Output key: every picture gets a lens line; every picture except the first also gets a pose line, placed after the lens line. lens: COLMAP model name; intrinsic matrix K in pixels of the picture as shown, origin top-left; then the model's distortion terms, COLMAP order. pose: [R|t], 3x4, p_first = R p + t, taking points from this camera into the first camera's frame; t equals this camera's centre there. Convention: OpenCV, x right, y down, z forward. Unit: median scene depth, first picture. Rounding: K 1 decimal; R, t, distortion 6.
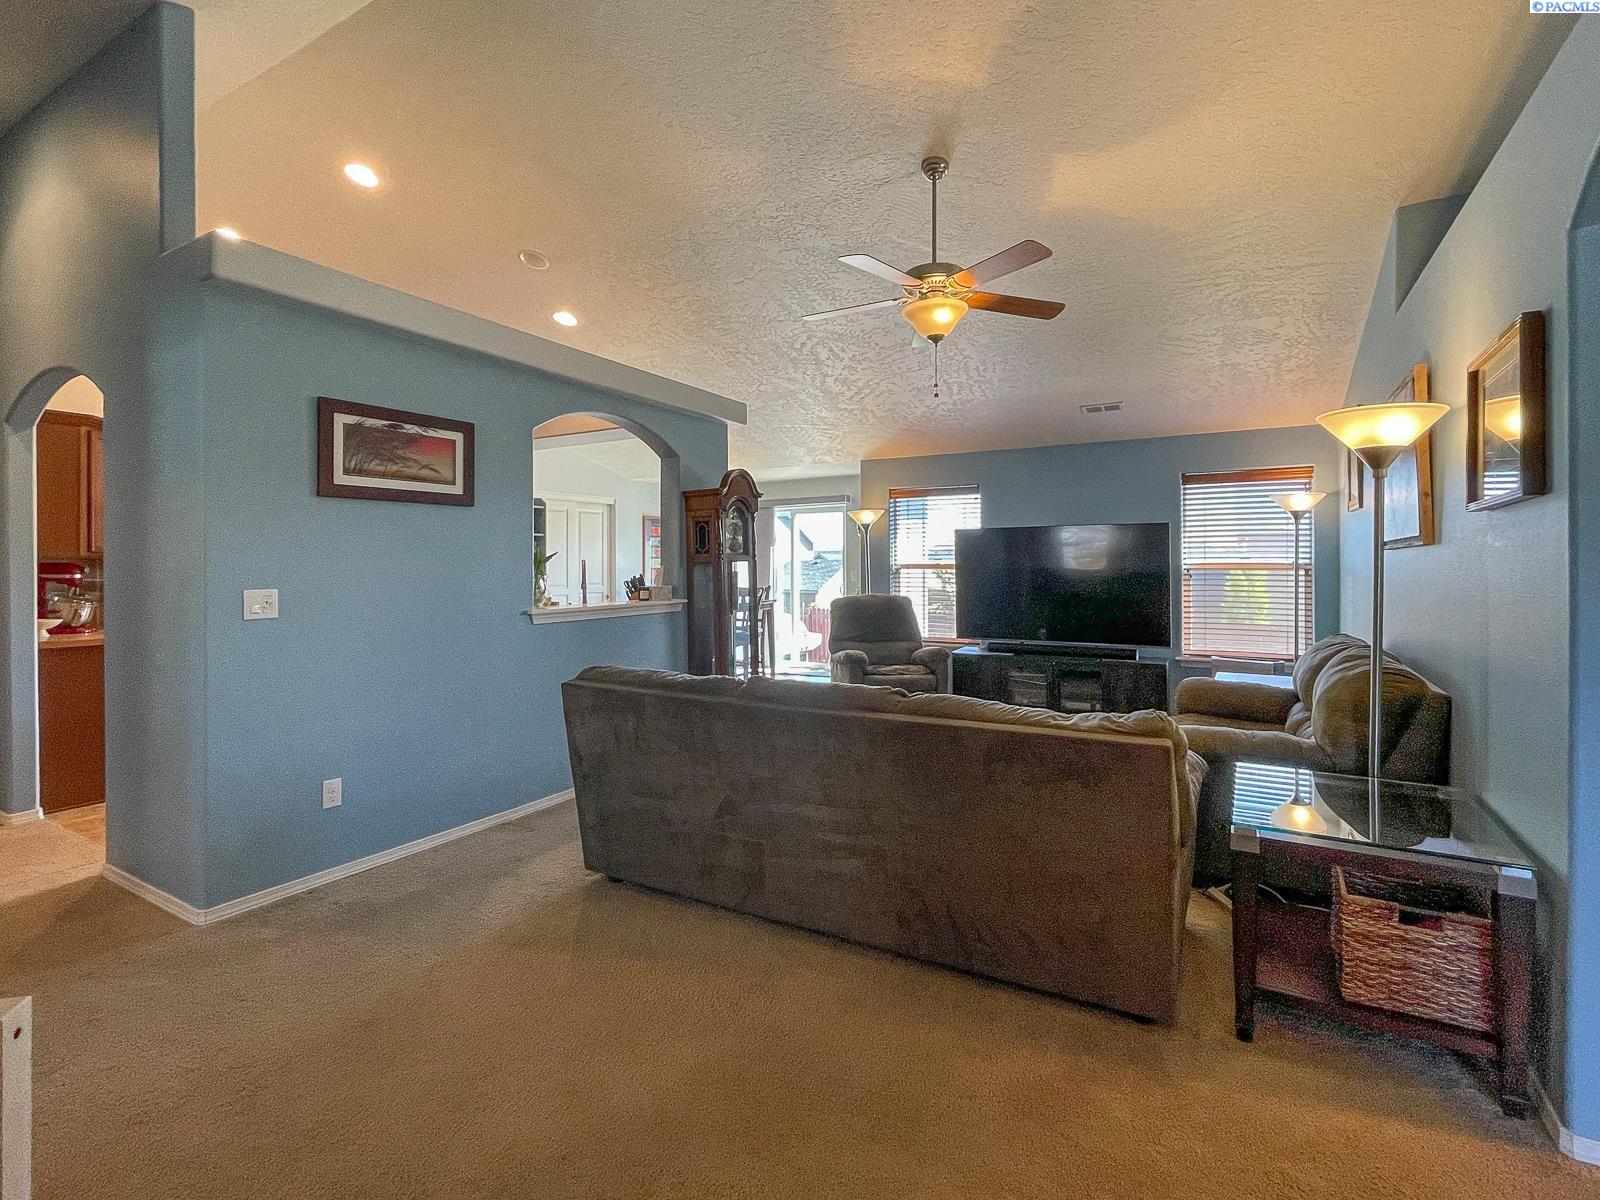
lens RADIAL K [[779.7, 0, 807.0], [0, 779.7, 564.4], [0, 0, 1]] dist [-0.000239, -0.000451]
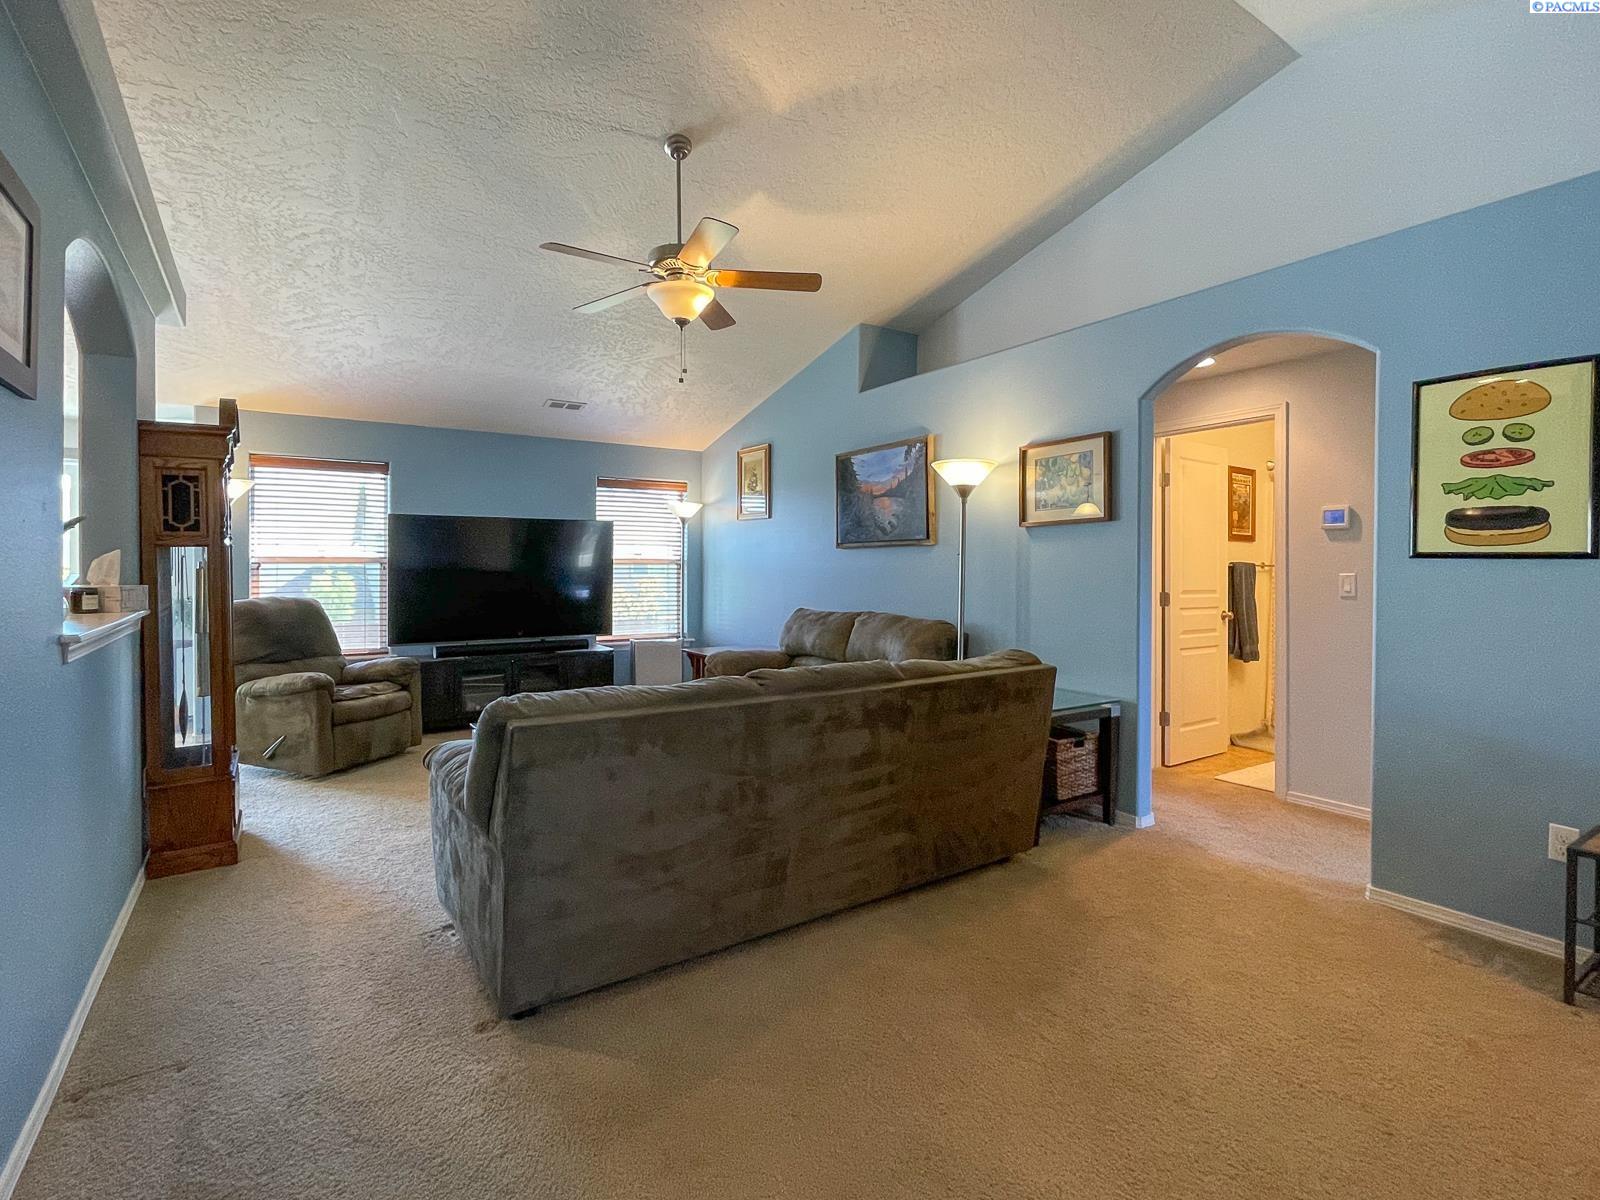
lens RADIAL K [[779.7, 0, 816.7], [0, 779.7, 570.6], [0, 0, 1]] dist [-0.000239, -0.000451]
pose [[0.425064, -0.002269, 0.905160, -0.408031], [-0.002333, 0.999991, 0.003602, 0.011659], [-0.905160, -0.003643, 0.425055, 0.267908]]
